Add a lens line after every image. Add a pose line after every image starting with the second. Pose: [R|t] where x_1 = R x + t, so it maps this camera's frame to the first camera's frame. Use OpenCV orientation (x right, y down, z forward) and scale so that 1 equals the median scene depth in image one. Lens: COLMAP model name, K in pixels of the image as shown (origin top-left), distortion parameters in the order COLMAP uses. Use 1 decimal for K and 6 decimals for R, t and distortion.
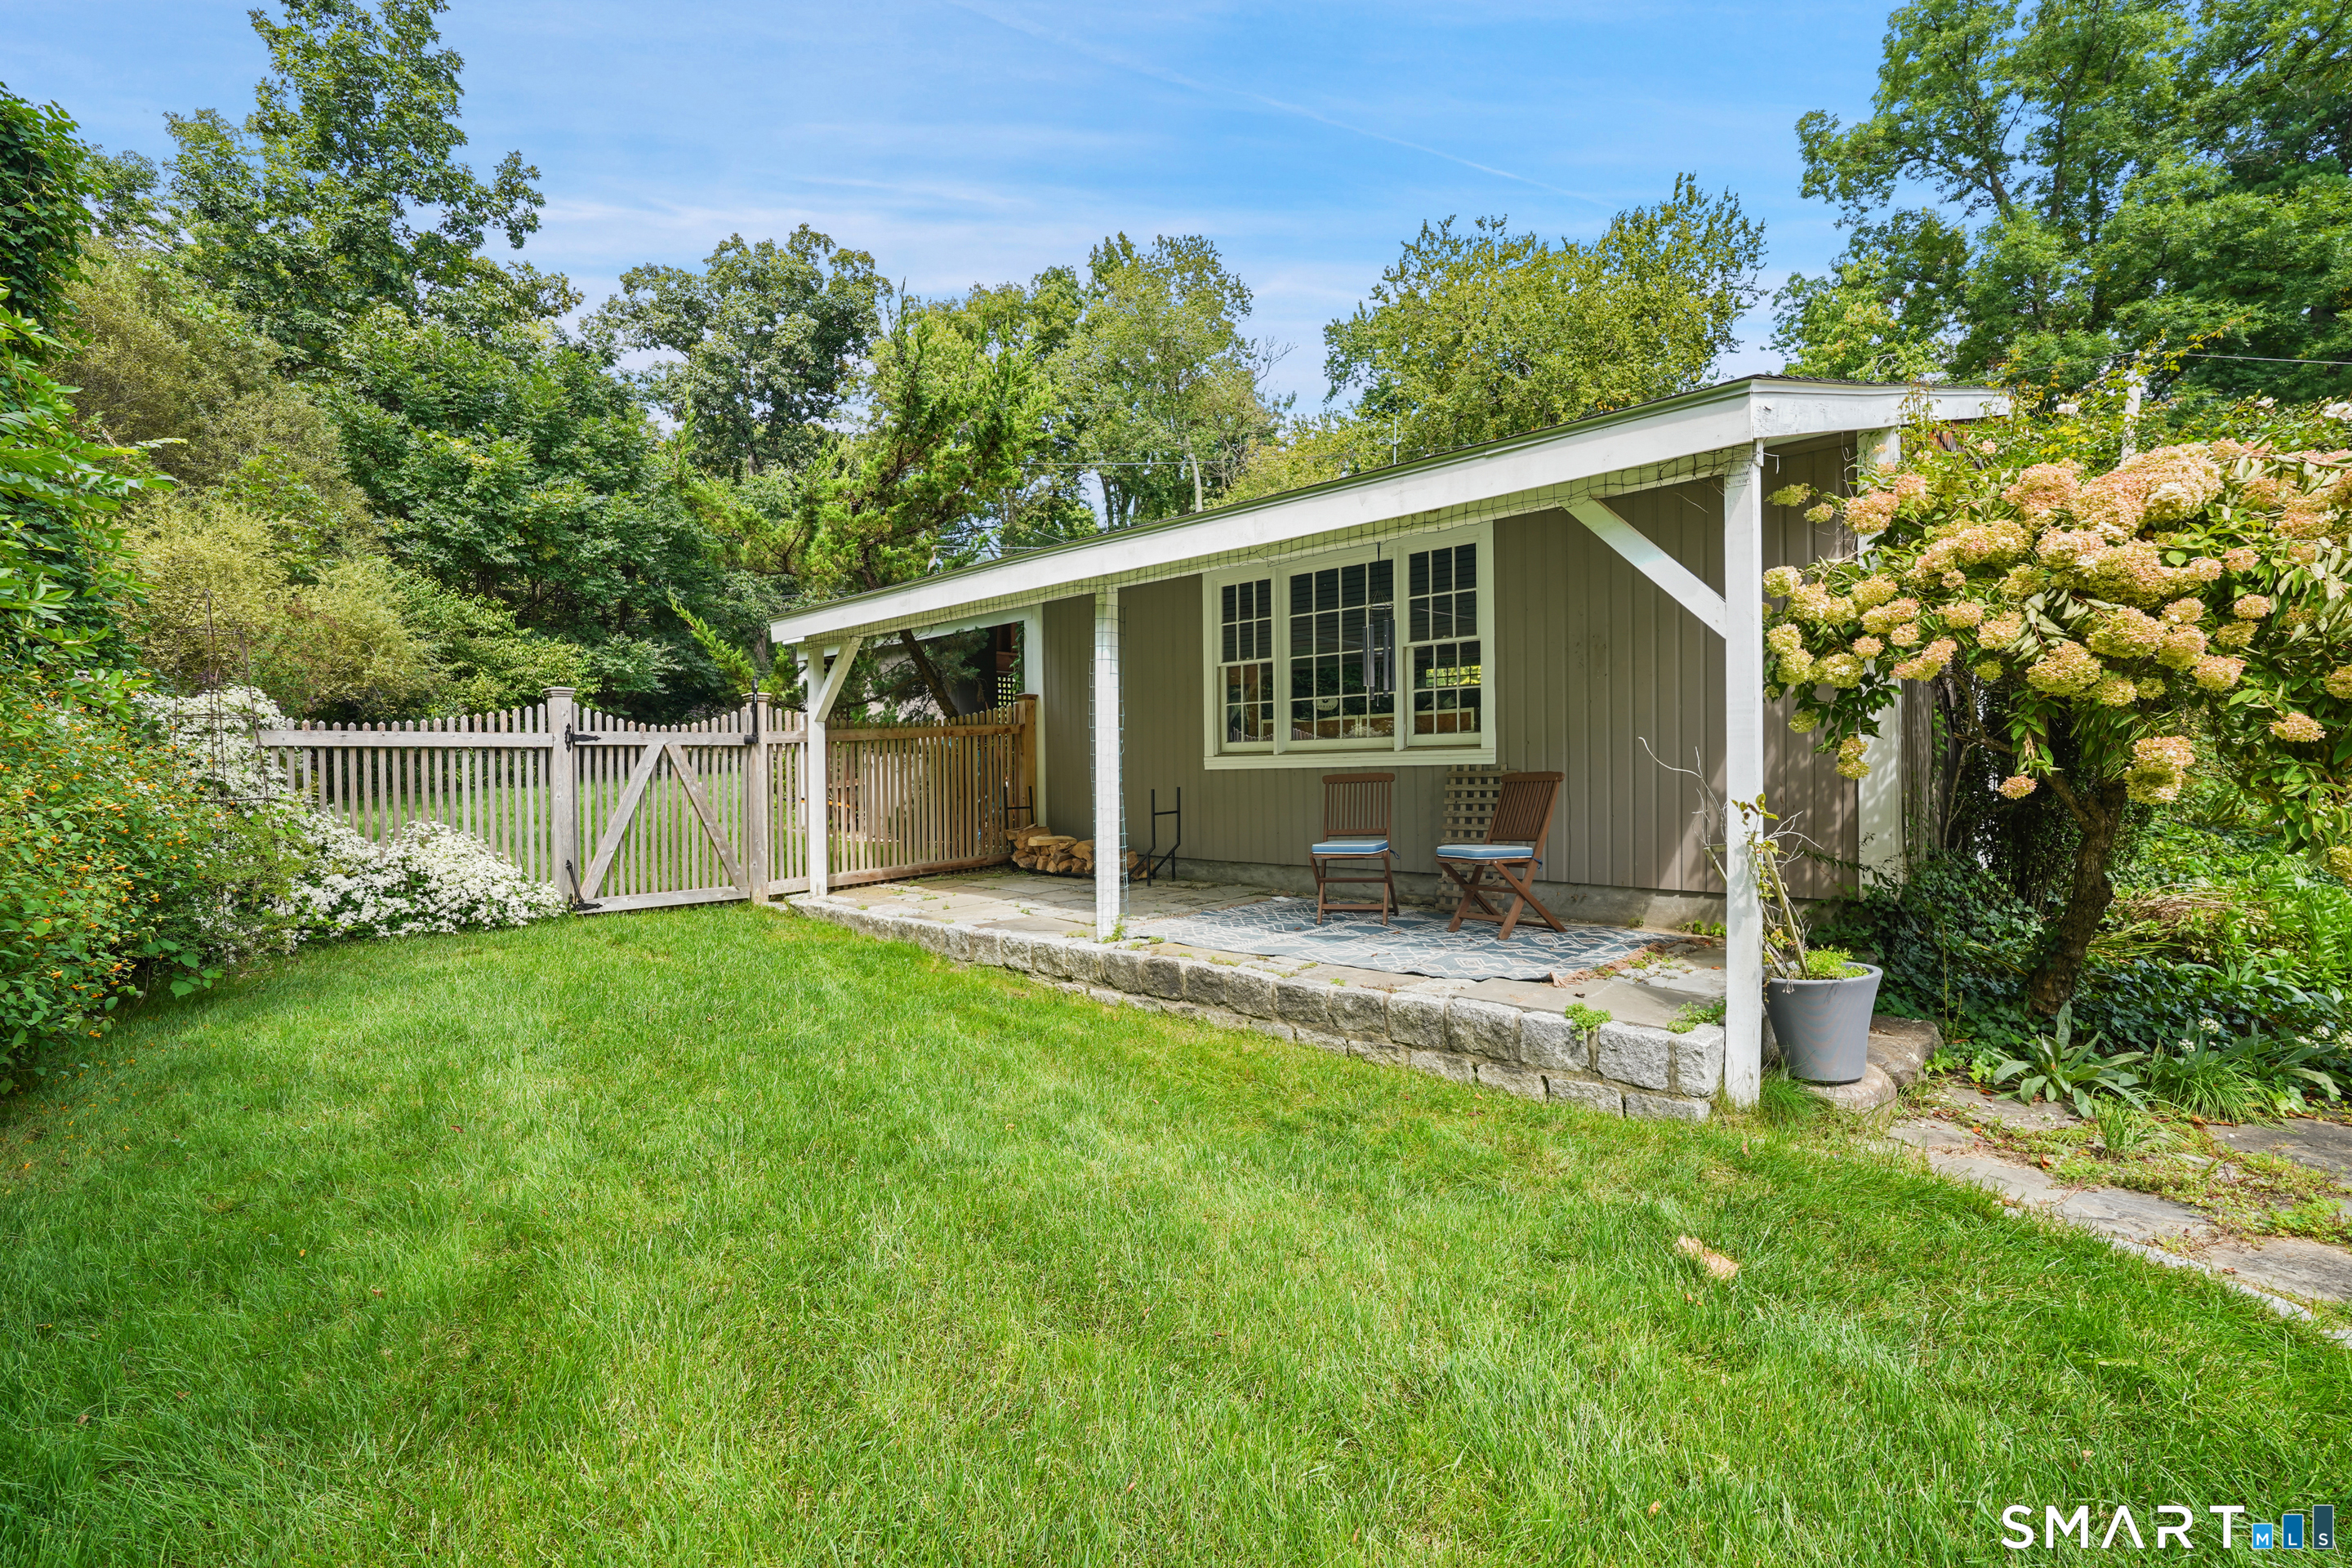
lens RADIAL K [[1084.0, 0, 1180.2], [0, 1084.0, 783.9], [0, 0, 1]] dist [-0.004795, -0.000277]
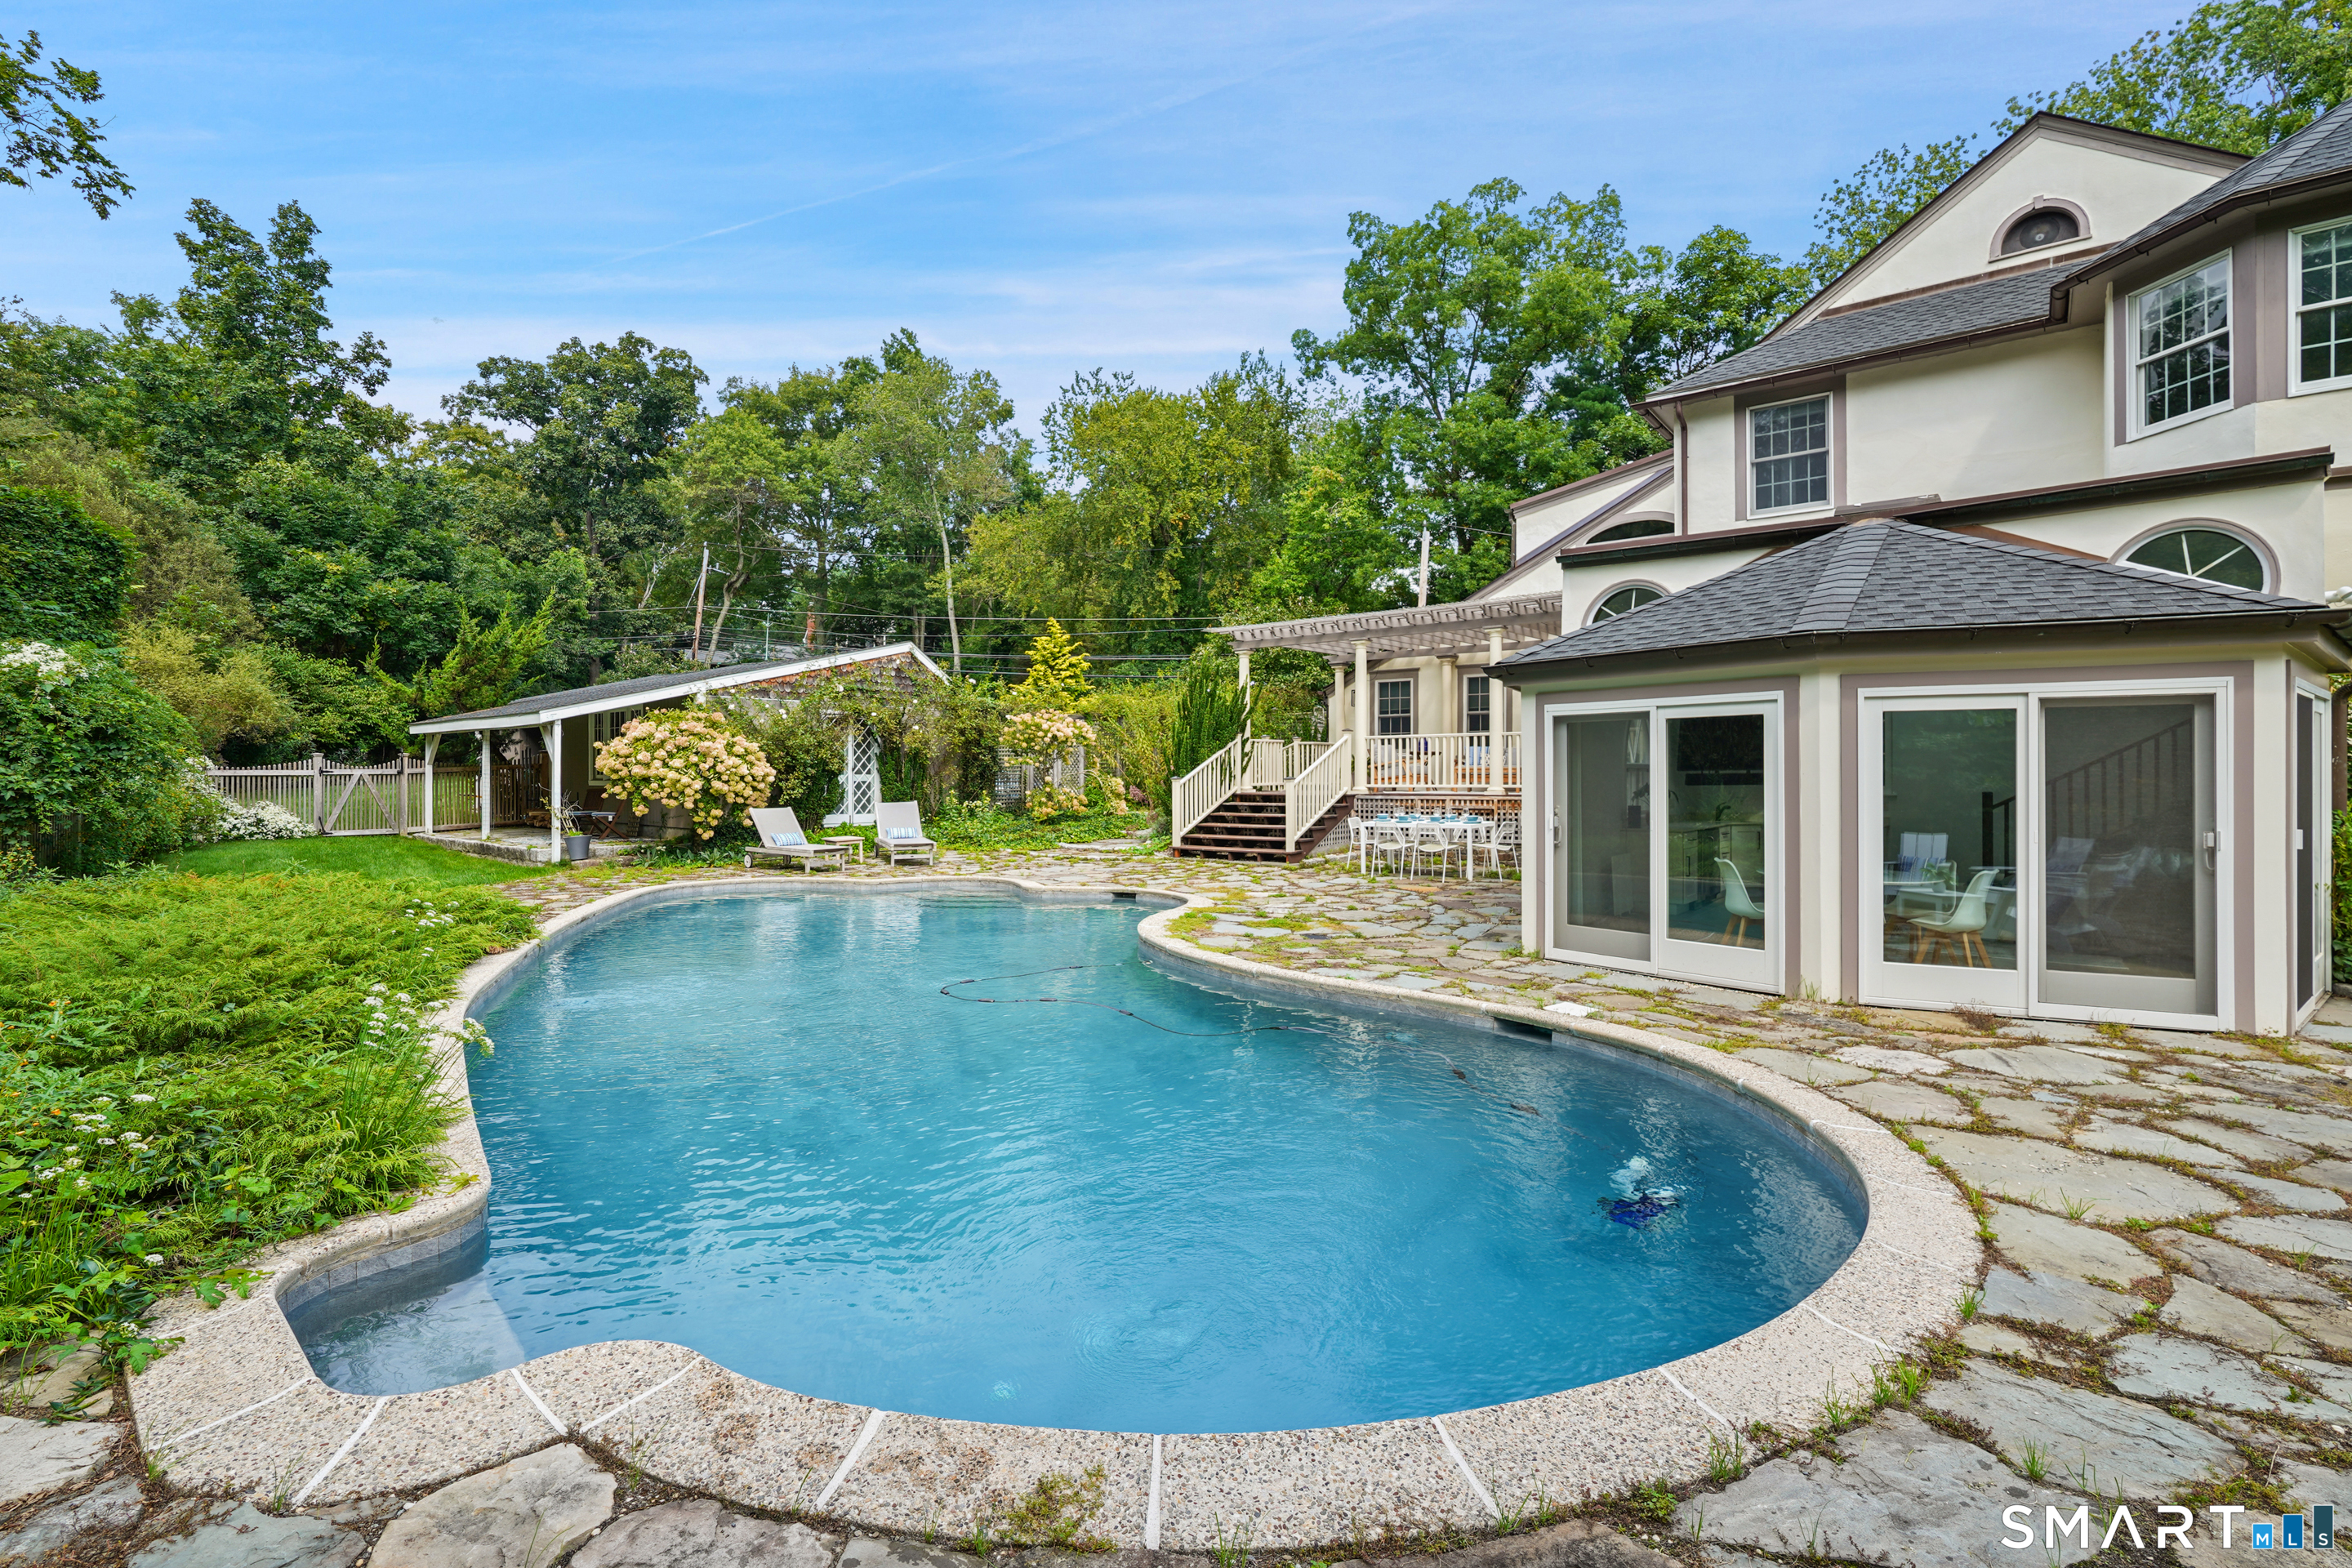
lens RADIAL K [[1084.0, 0, 1168.2], [0, 1084.0, 774.1], [0, 0, 1]] dist [-0.004795, -0.000277]
pose [[0.998383, 0.014043, 0.055084, 0.411093], [-0.013603, 0.999873, -0.008347, -0.012404], [-0.055194, 0.007585, 0.998447, -0.532957]]
